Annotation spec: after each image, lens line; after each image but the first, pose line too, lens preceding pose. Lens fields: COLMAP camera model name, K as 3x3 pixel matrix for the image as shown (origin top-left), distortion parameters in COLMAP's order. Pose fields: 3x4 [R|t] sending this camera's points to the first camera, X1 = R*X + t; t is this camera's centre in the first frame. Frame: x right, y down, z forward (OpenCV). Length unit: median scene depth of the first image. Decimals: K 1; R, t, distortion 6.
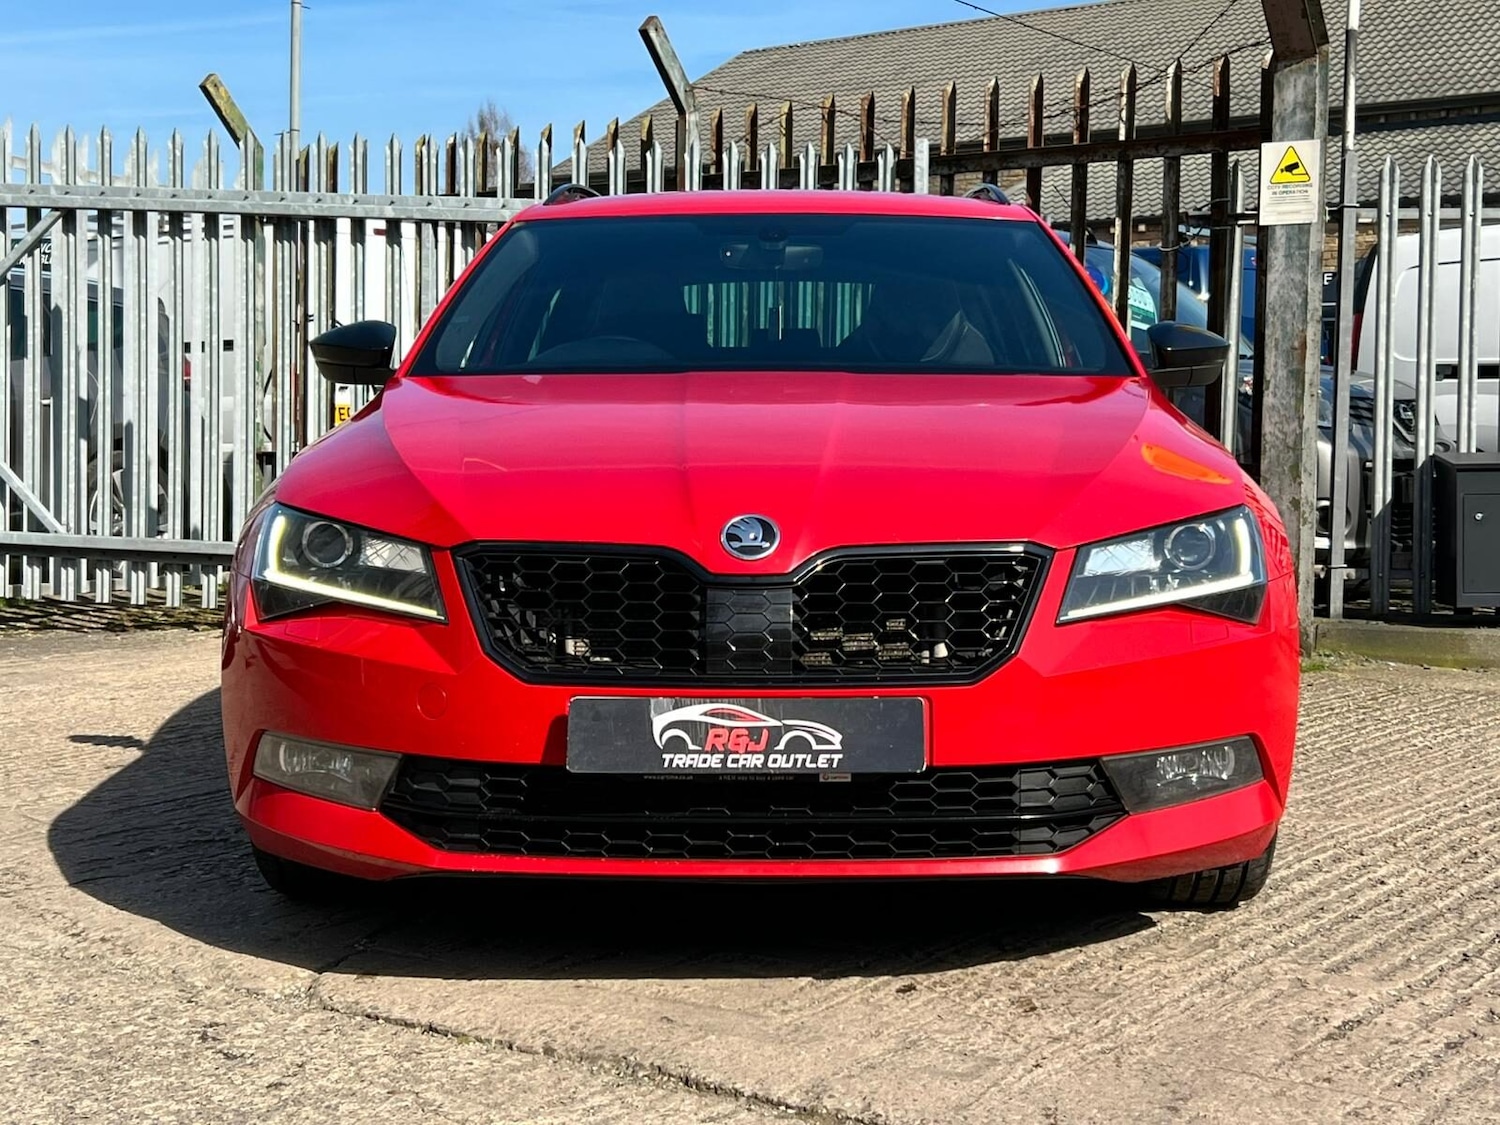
lens RADIAL K [[2281.4, 0, 745.6], [0, 2281.4, 540.1], [0, 0, 1]] dist [0.165711, -0.514405]
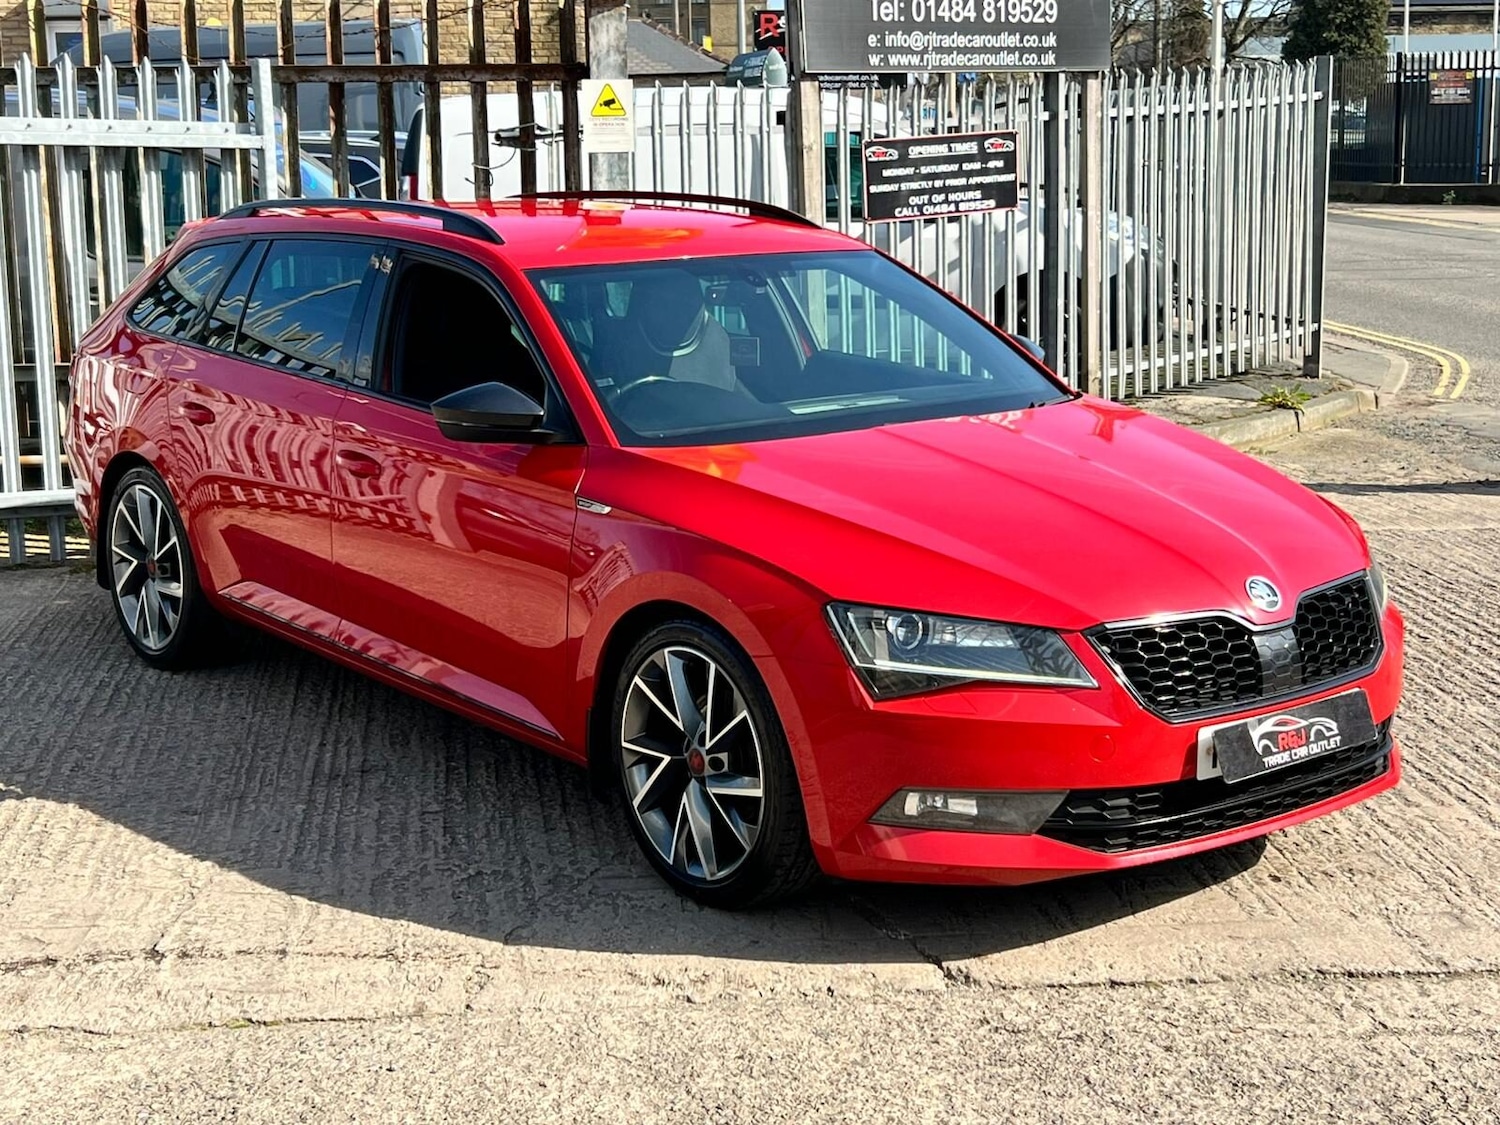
lens RADIAL K [[2282.1, 0, 750.0], [0, 2282.1, 562.5], [0, 0, 1]] dist [0.199676, -0.731873]
pose [[0.761383, -0.133311, 0.634448, -1.065963], [0.046656, 0.987359, 0.151475, -0.235047], [-0.646621, -0.085730, 0.757978, 0.121799]]
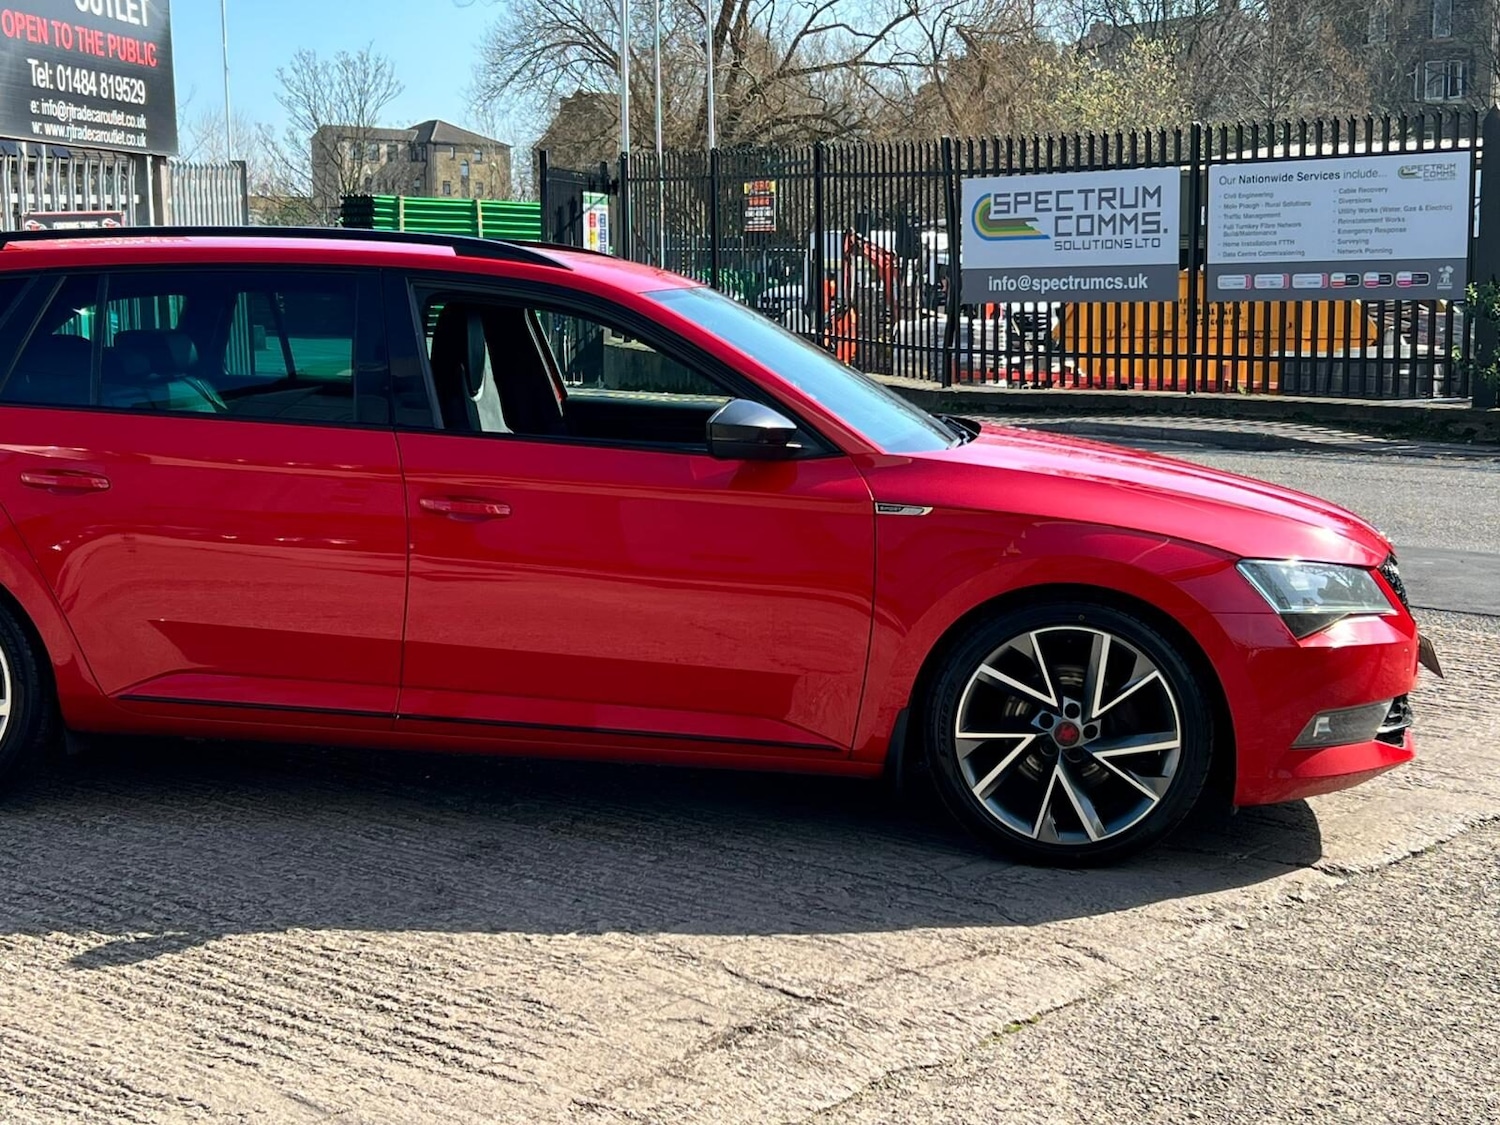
lens RADIAL K [[2269.2, 0, 755.4], [0, 2269.2, 561.1], [0, 0, 1]] dist [0.196057, -0.685985]
pose [[0.080396, -0.126935, 0.988648, -1.682704], [0.042211, 0.991402, 0.123856, -0.209167], [-0.995869, 0.031775, 0.085062, 1.248895]]
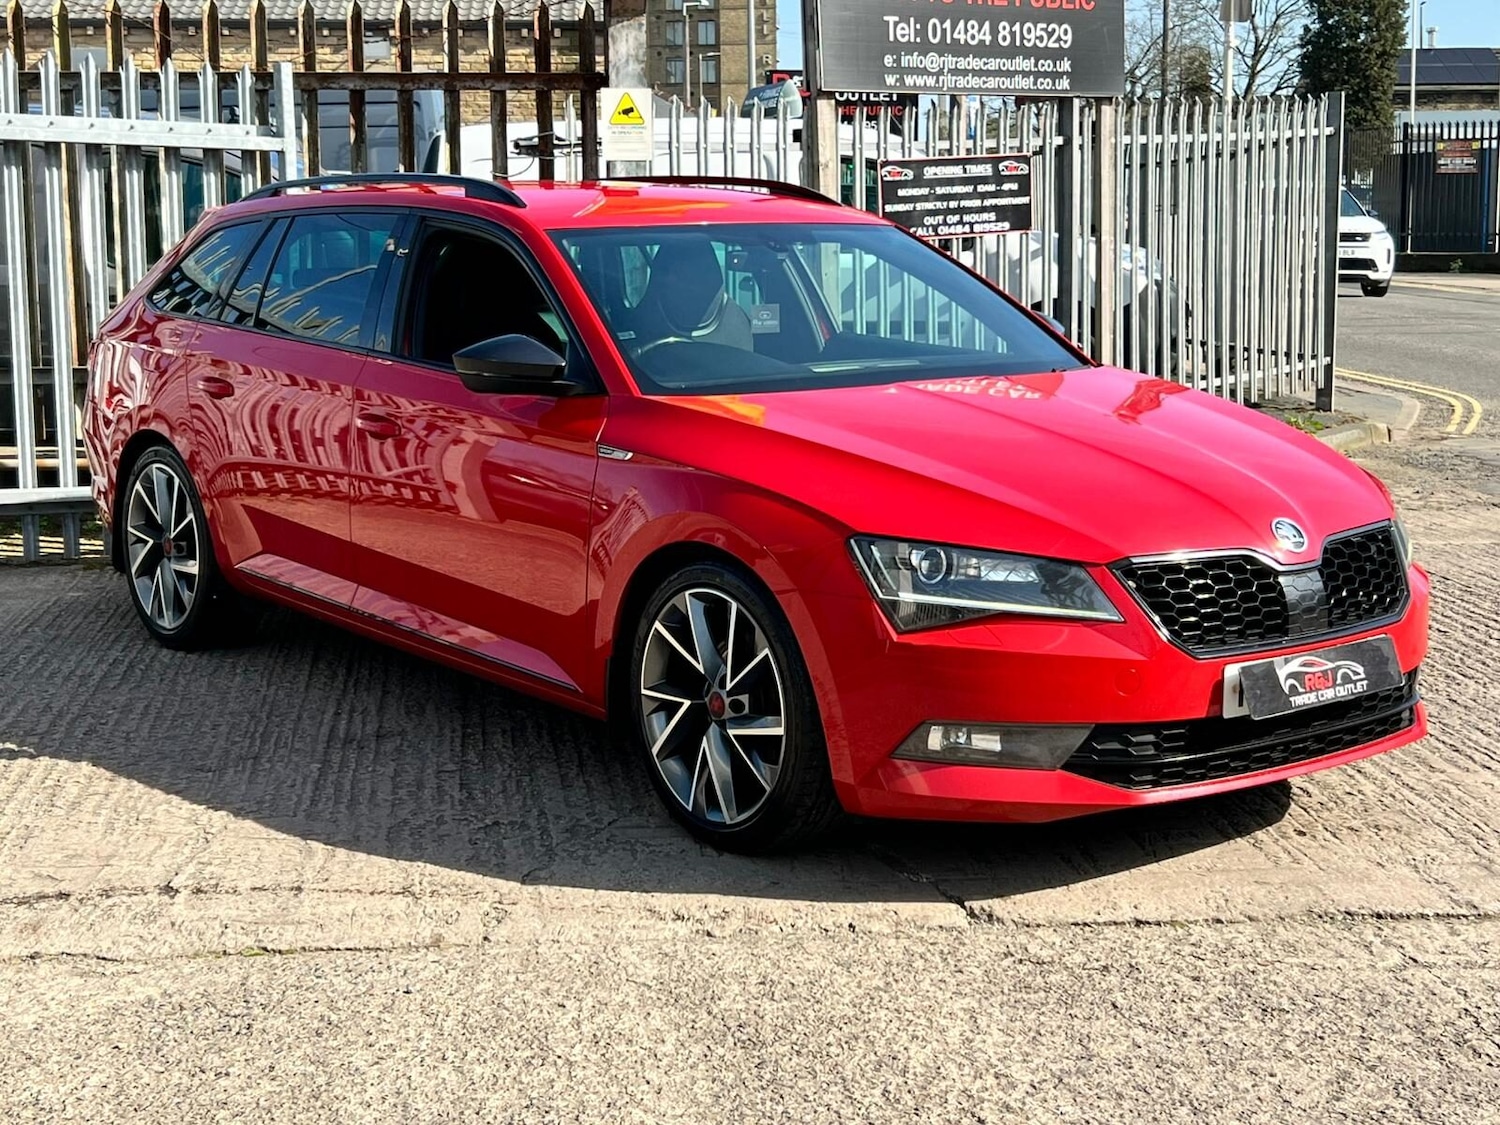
lens RADIAL K [[2278.2, 0, 750.7], [0, 2278.2, 552.9], [0, 0, 1]] dist [0.210775, -0.803879]
pose [[0.763725, -0.103395, 0.637207, -1.077018], [0.039919, 0.992765, 0.113244, -0.153302], [-0.644306, -0.061051, 0.762327, 0.128930]]
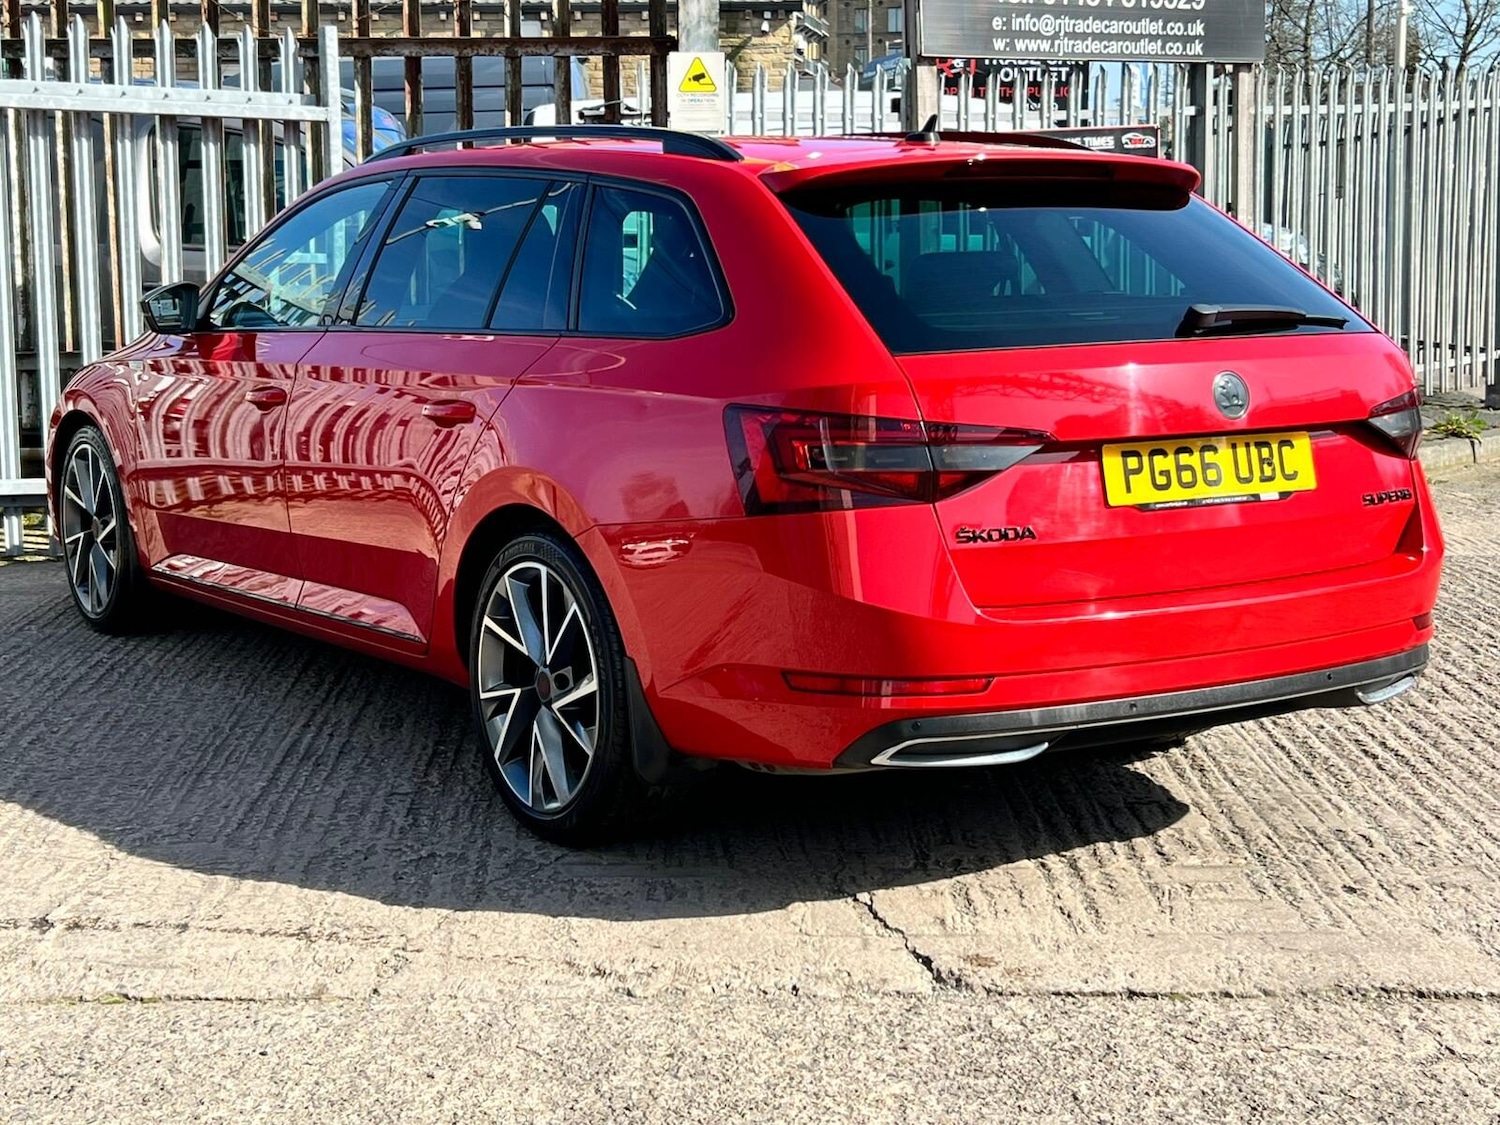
lens RADIAL K [[2335.3, 0, 730.0], [0, 2335.3, 566.0], [0, 0, 1]] dist [0.183583, -0.622685]
pose [[0.819238, -0.095537, 0.565440, -0.890731], [0.036984, 0.992774, 0.114154, -0.132654], [-0.572260, -0.072607, 0.816852, 0.161408]]
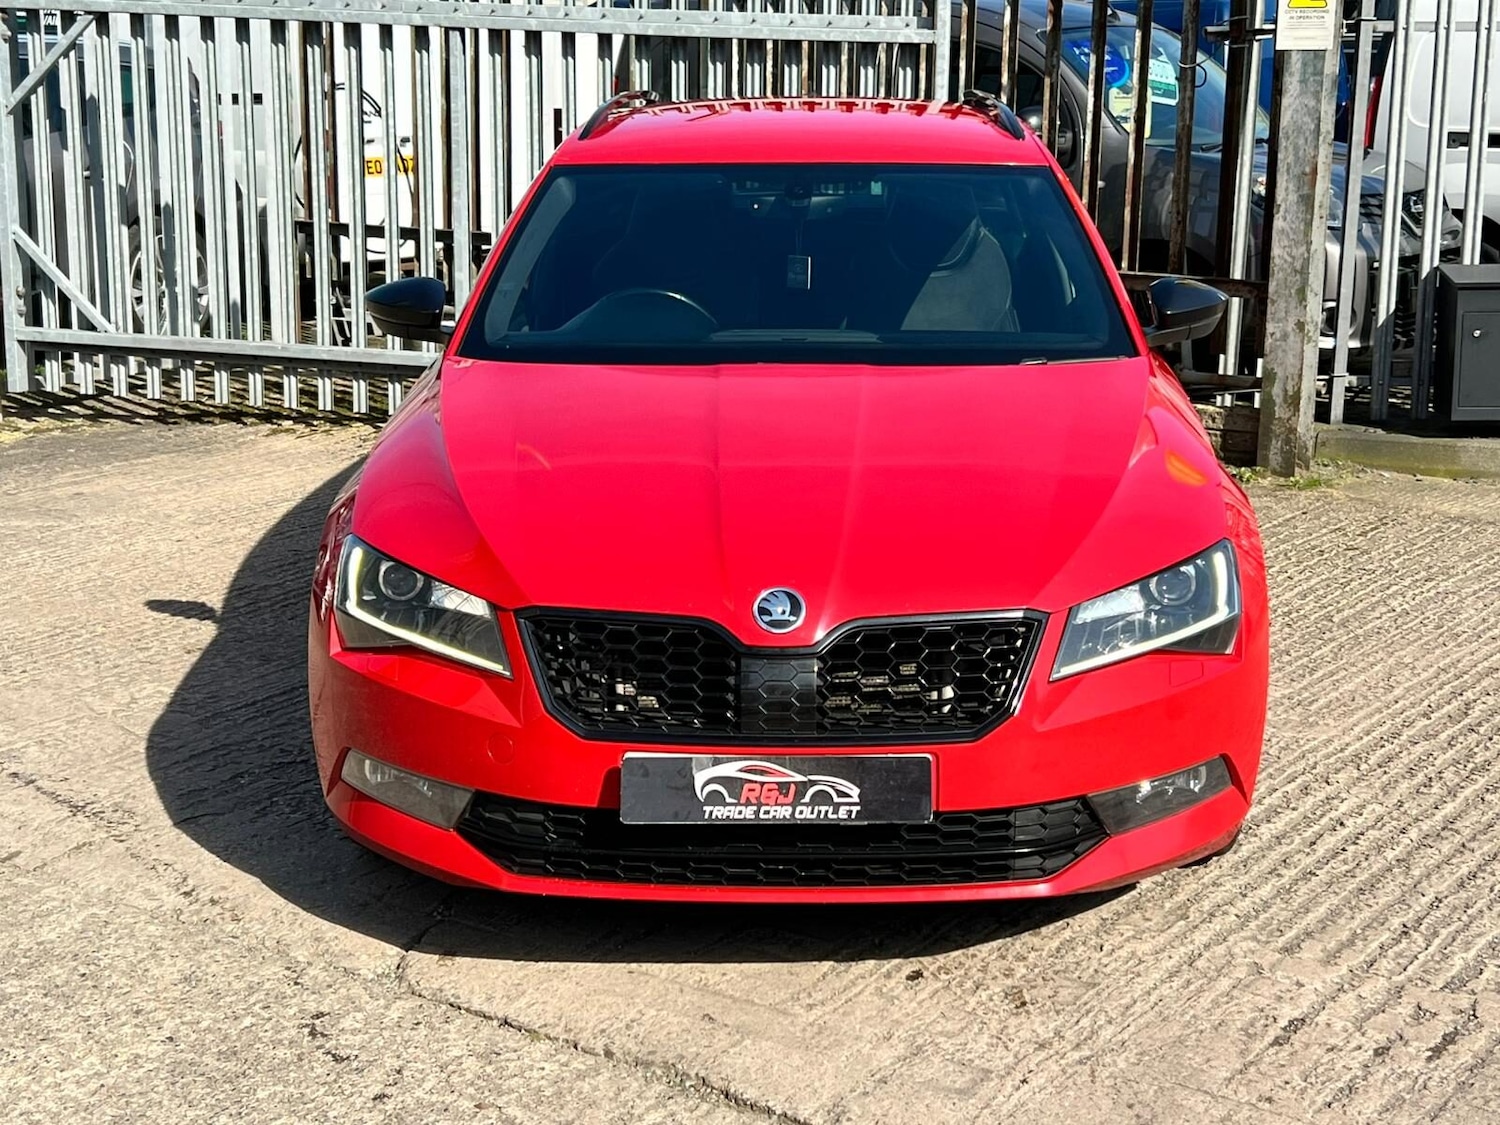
lens RADIAL K [[2282.1, 0, 750.0], [0, 2282.1, 562.5], [0, 0, 1]] dist [0.199676, -0.731873]
pose [[0.999968, -0.002394, -0.007660, -0.003487], [0.003690, 0.984764, 0.173859, -0.207129], [0.007127, -0.173881, 0.984741, -0.101629]]
